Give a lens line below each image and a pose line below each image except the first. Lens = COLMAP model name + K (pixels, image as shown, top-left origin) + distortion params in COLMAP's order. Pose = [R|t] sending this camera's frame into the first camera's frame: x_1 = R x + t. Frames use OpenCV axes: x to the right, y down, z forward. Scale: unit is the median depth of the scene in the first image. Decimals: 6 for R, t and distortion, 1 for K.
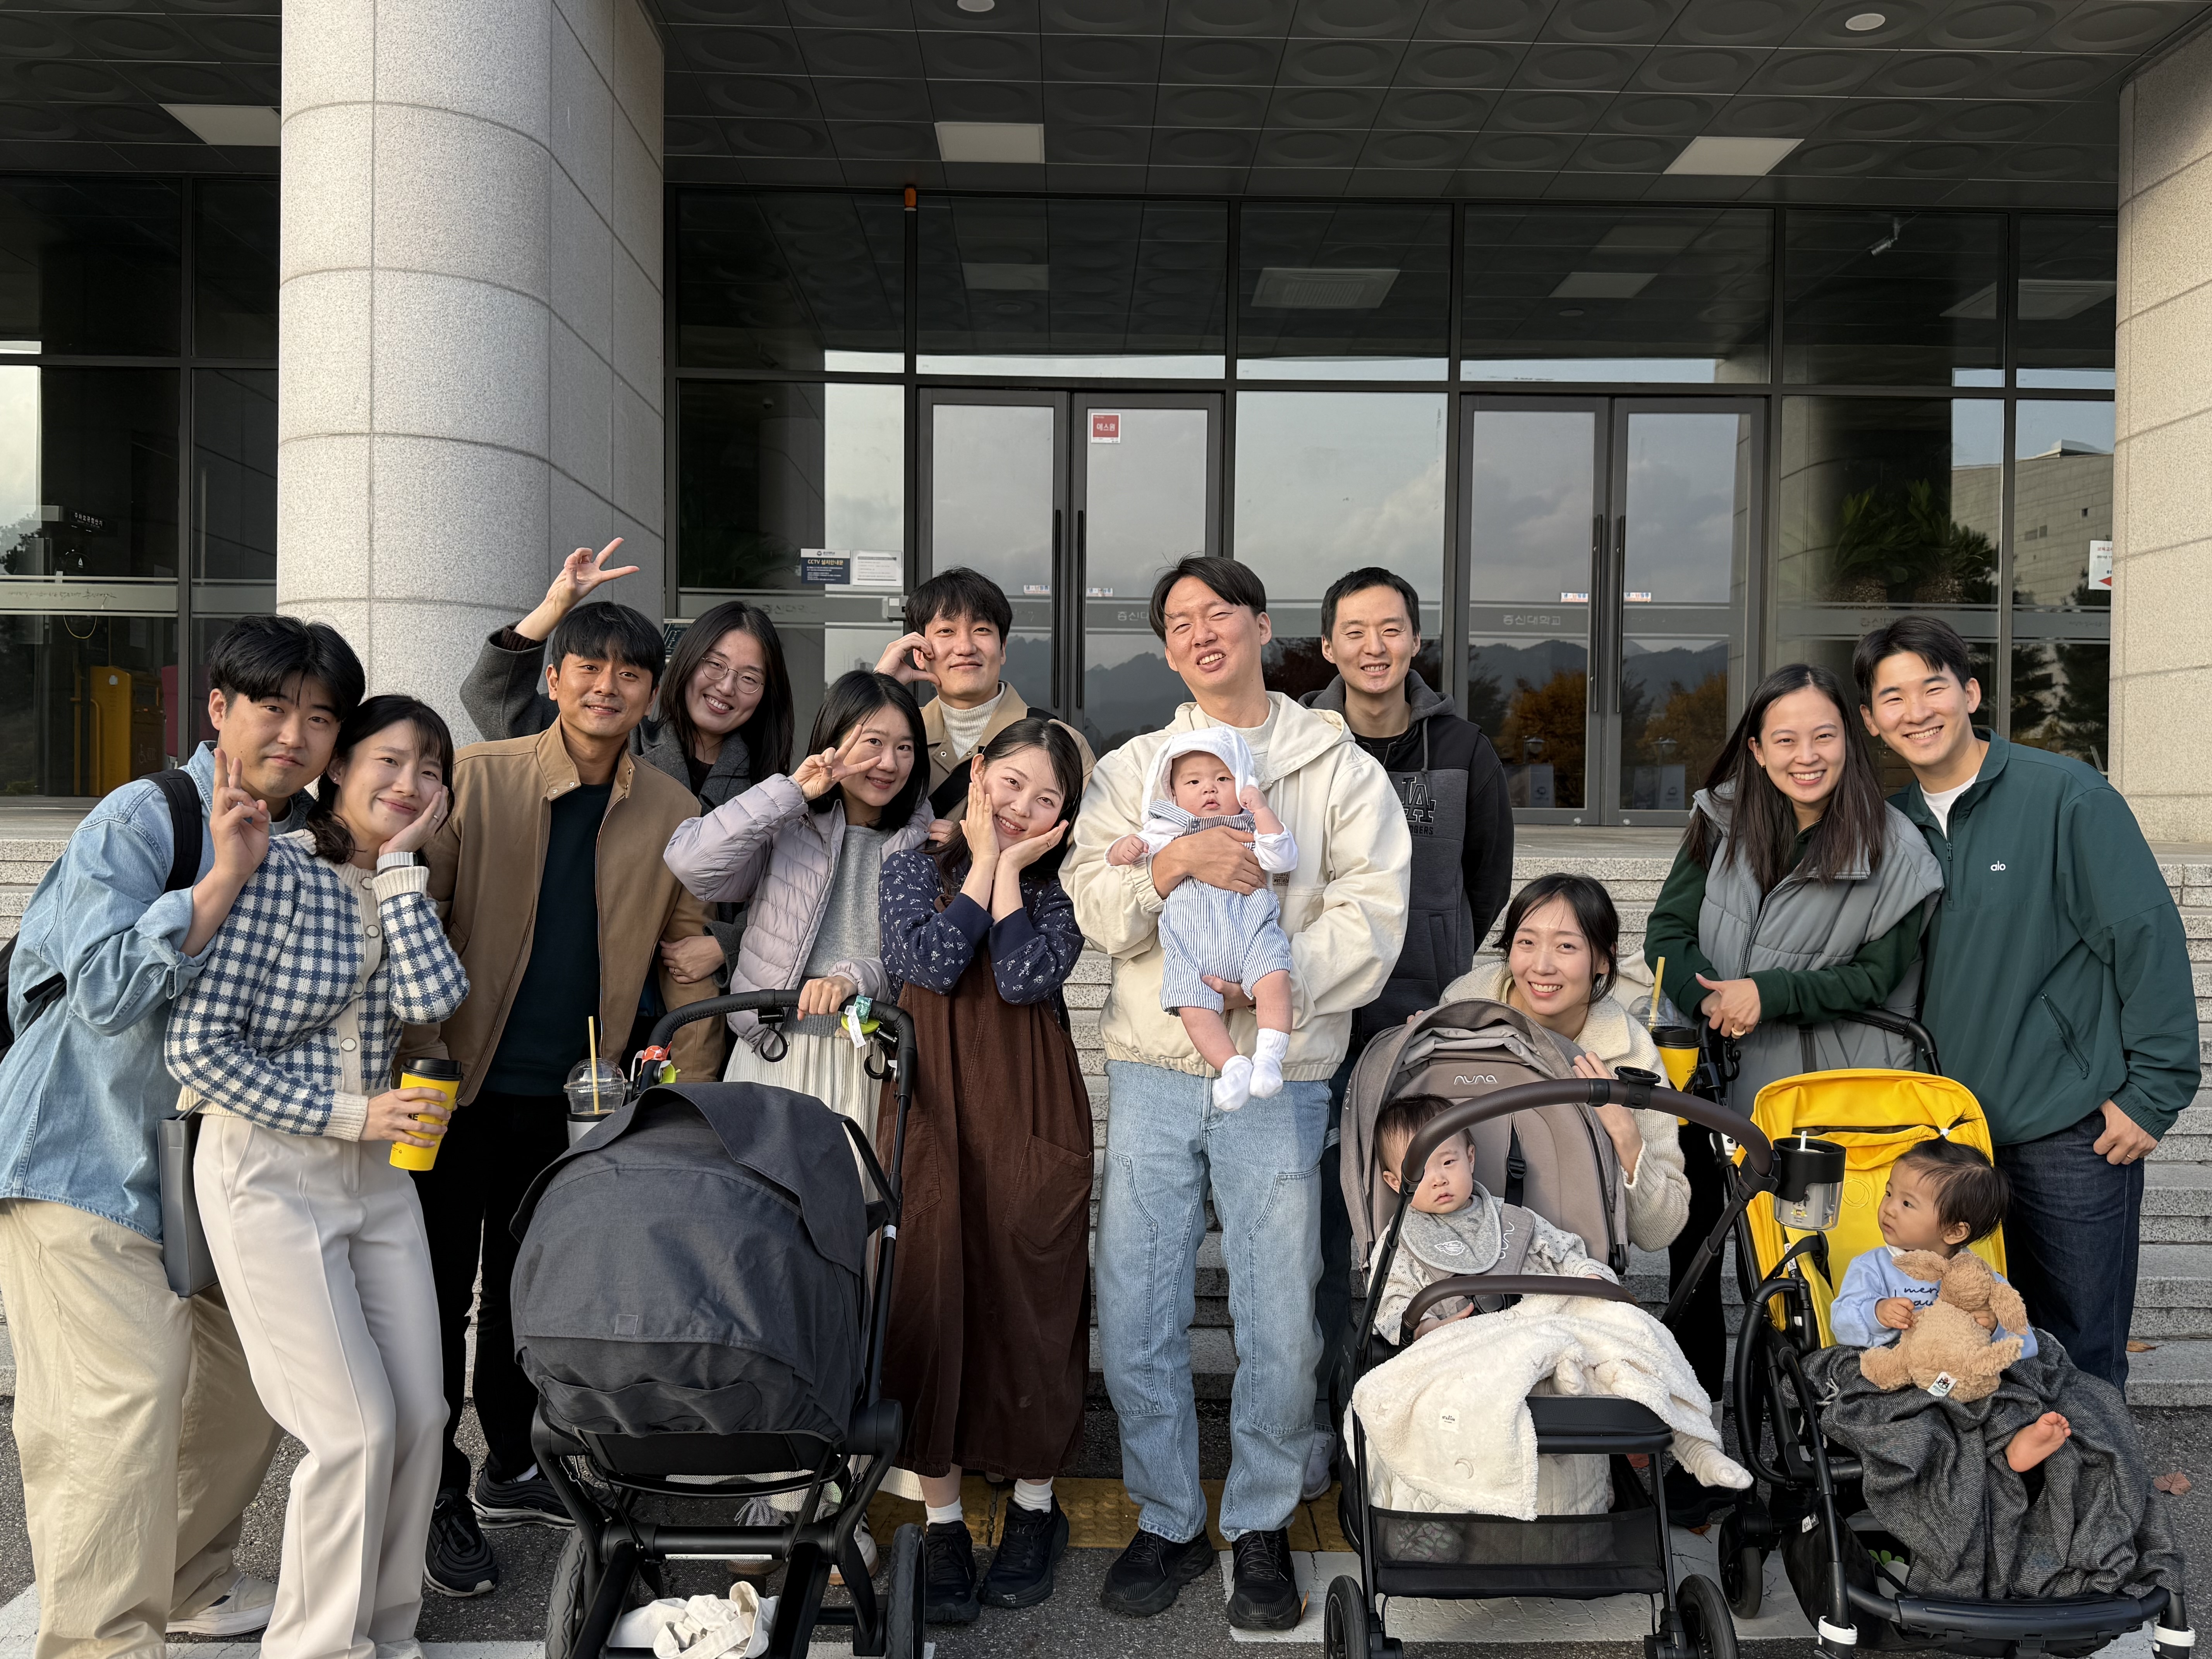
lens RADIAL K [[1818.2, 0, 1106.0], [0, 1818.2, 829.5], [0, 0, 1]] dist [0.106684, -0.188090]
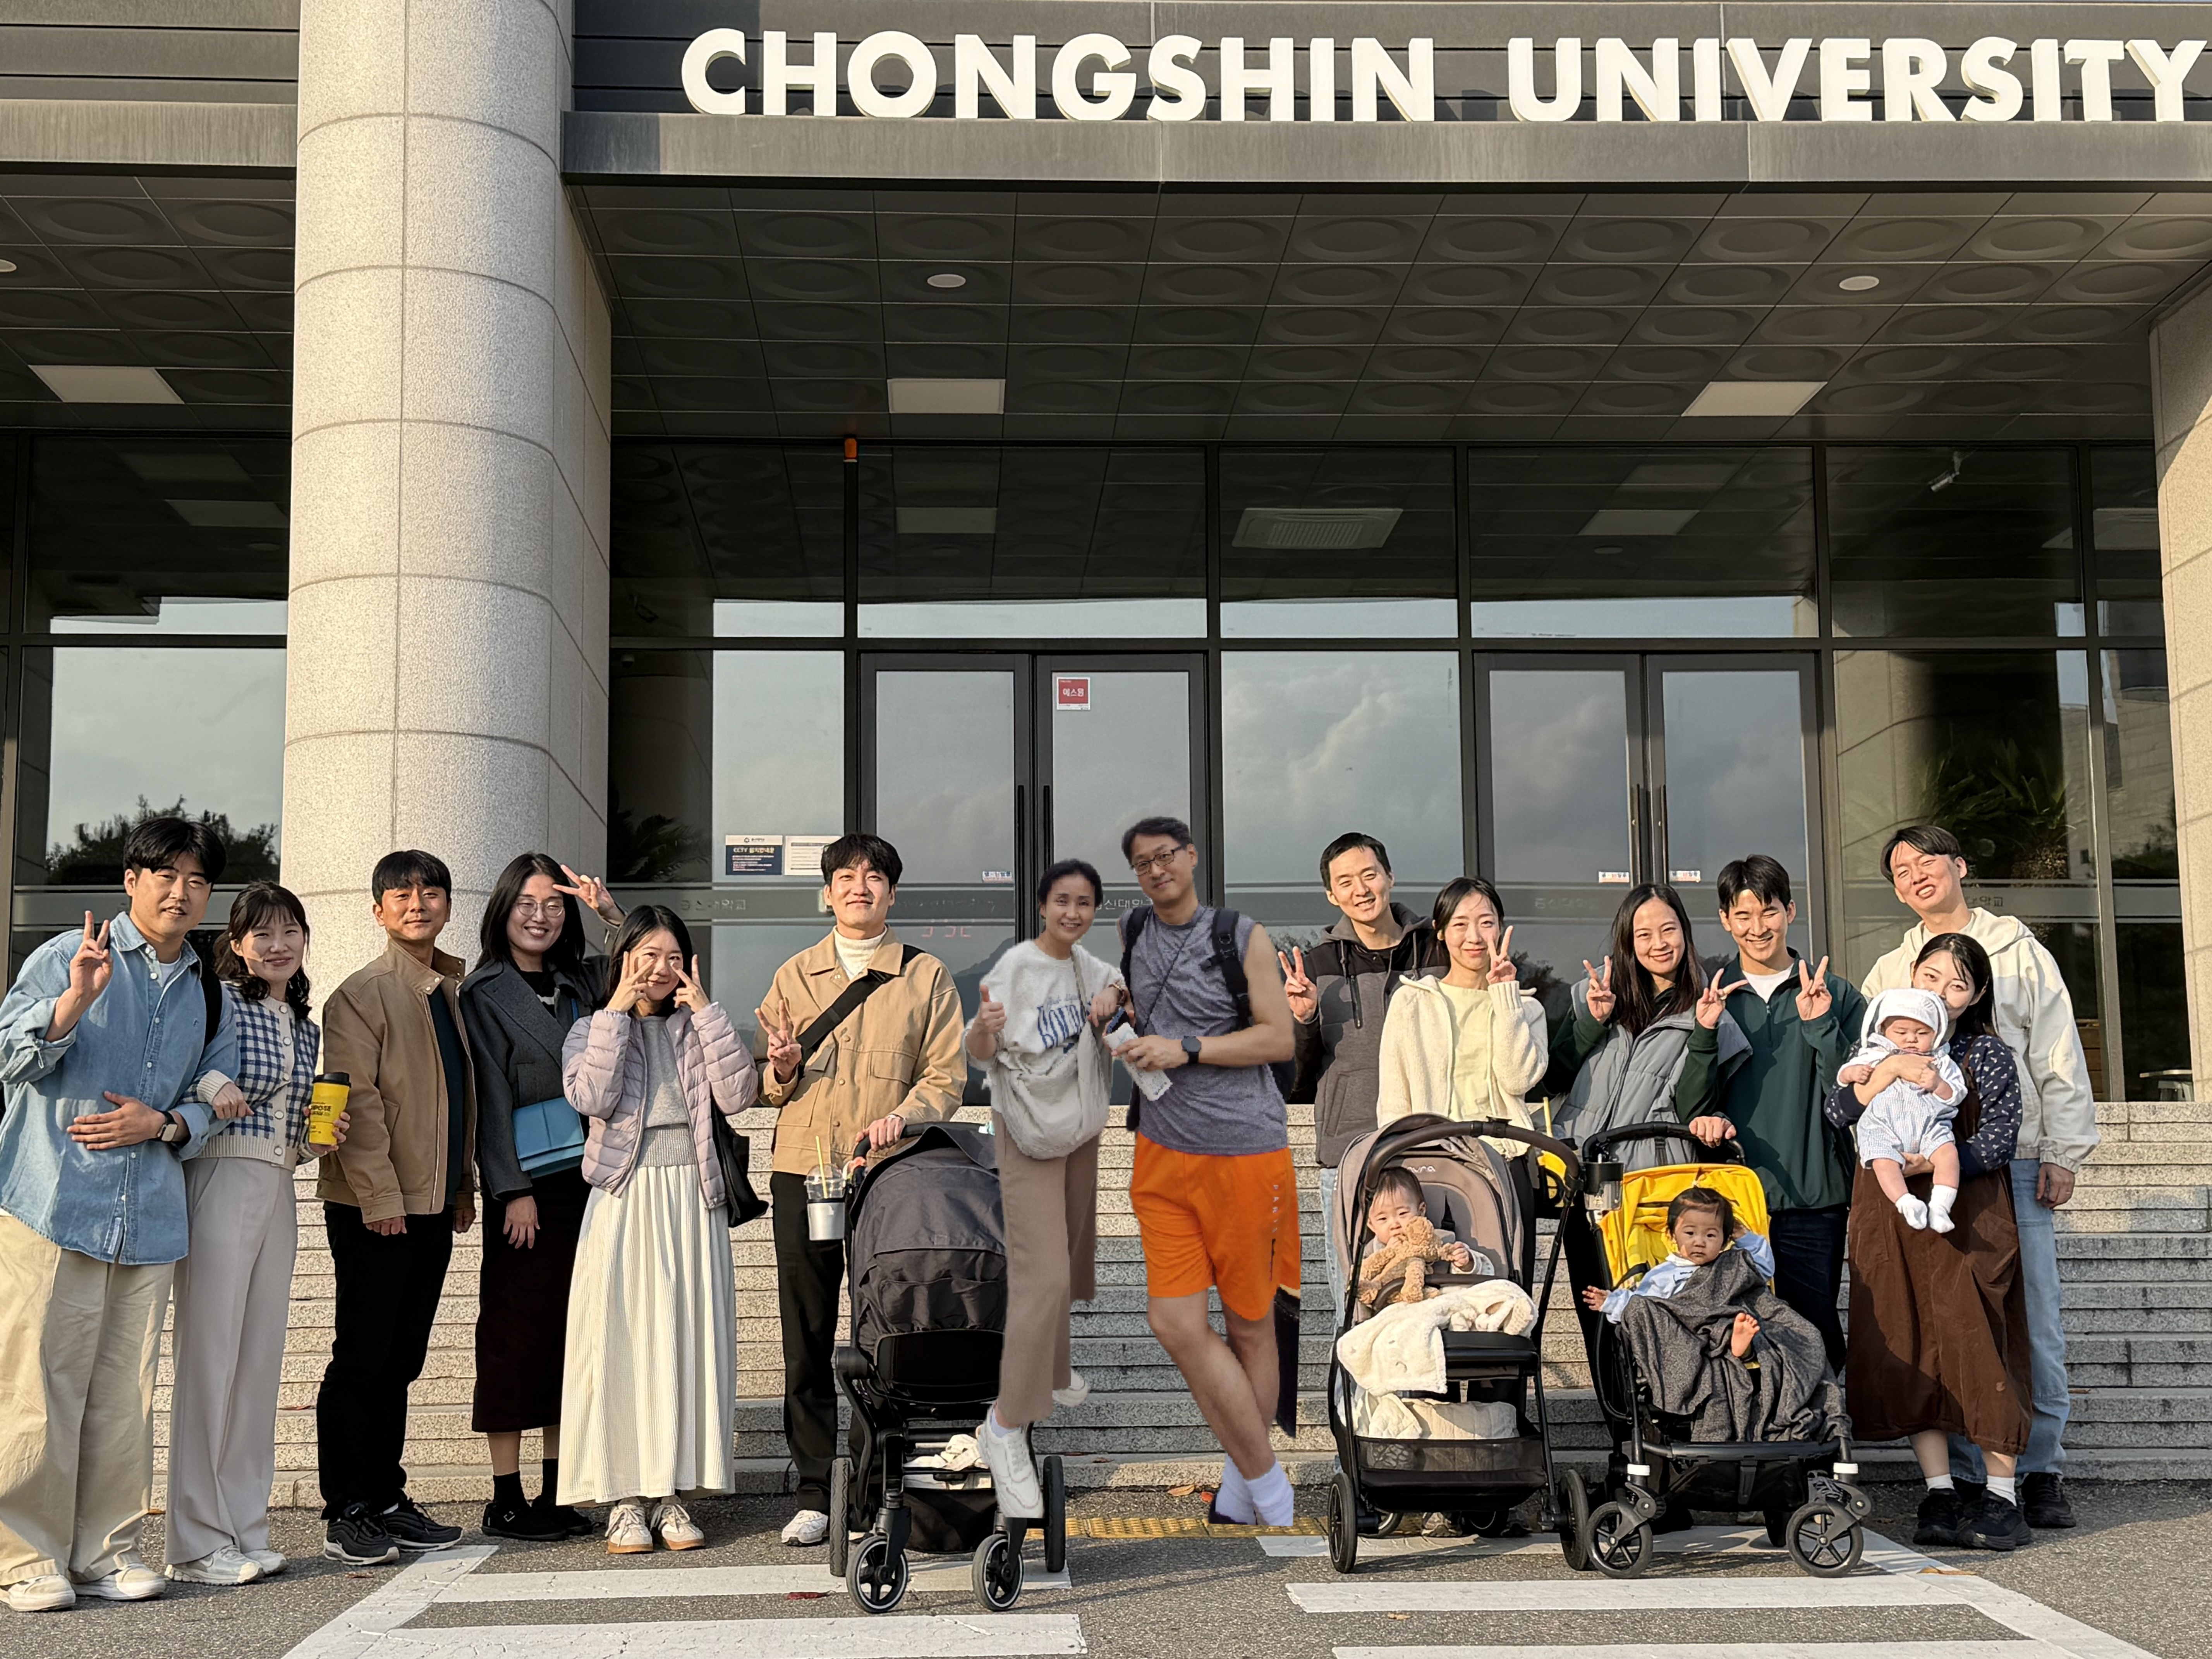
lens RADIAL K [[3039.0, 0, 1106.0], [0, 3039.0, 829.5], [0, 0, 1]] dist [0.177650, -0.035716]
pose [[0.999123, -0.016142, 0.038639, -0.043023], [0.021902, 0.987884, -0.153644, 0.071105], [-0.035691, 0.154355, 0.987371, -0.443468]]
